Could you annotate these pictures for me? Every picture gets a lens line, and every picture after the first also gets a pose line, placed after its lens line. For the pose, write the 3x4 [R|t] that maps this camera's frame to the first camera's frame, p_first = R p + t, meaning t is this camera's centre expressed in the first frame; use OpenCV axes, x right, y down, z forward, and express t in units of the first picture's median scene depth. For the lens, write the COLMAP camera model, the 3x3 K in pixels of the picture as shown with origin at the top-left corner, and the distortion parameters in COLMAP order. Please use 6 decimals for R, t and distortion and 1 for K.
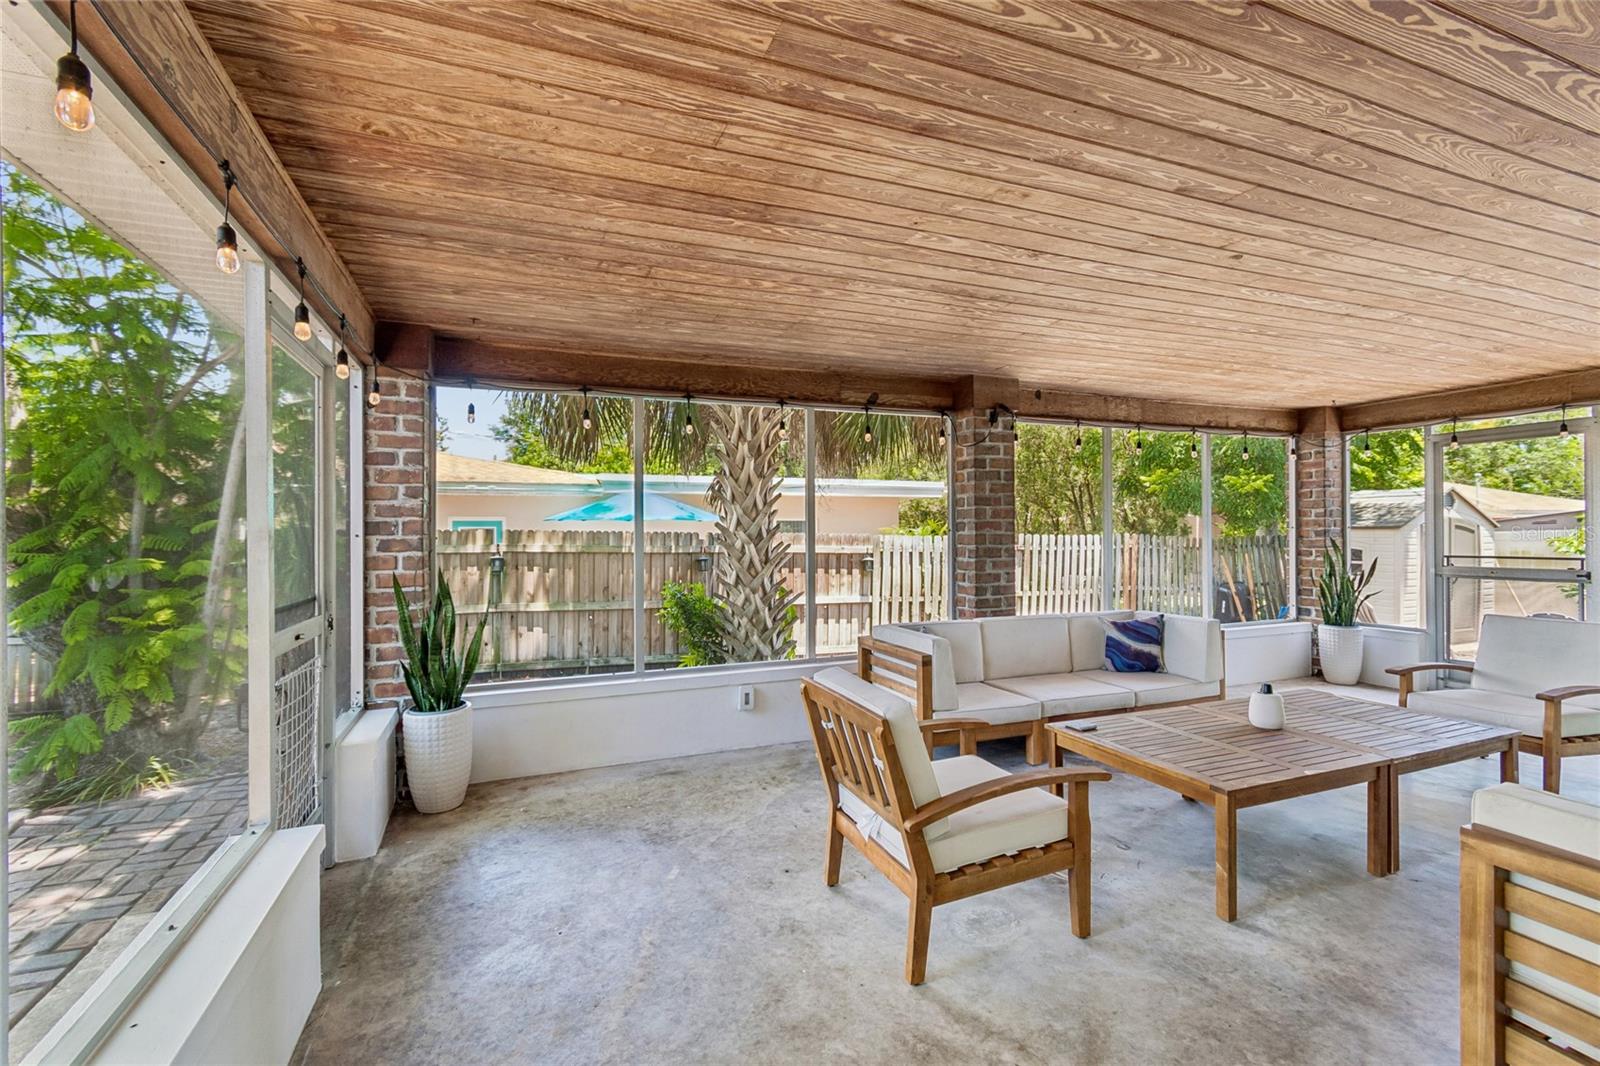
lens RADIAL K [[706.4, 0, 800.0], [0, 706.4, 533.0], [0, 0, 1]] dist [0.002058, -0.000126]
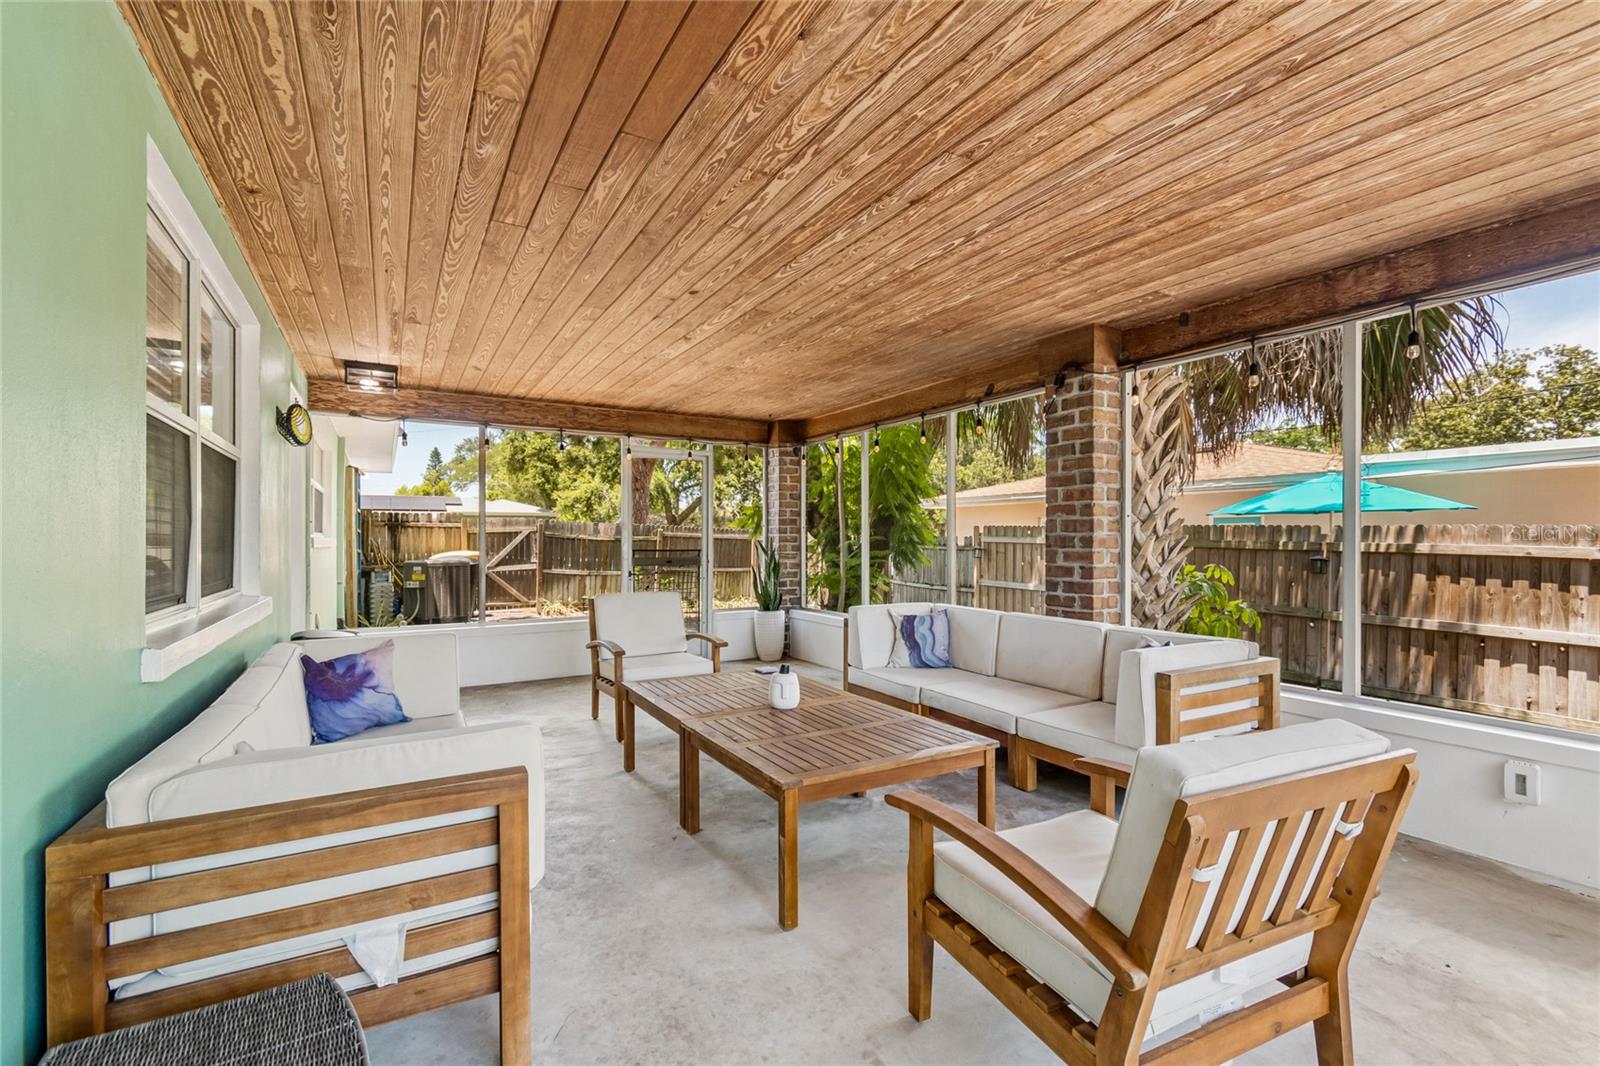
lens RADIAL K [[707.9, 0, 810.7], [0, 707.9, 541.0], [0, 0, 1]] dist [-0.002408, -0.000411]
pose [[0.152462, 0.010968, -0.988248, 1.058295], [-0.002364, 0.999940, 0.010733, 0.018741], [0.988307, 0.000699, 0.152479, 0.569378]]
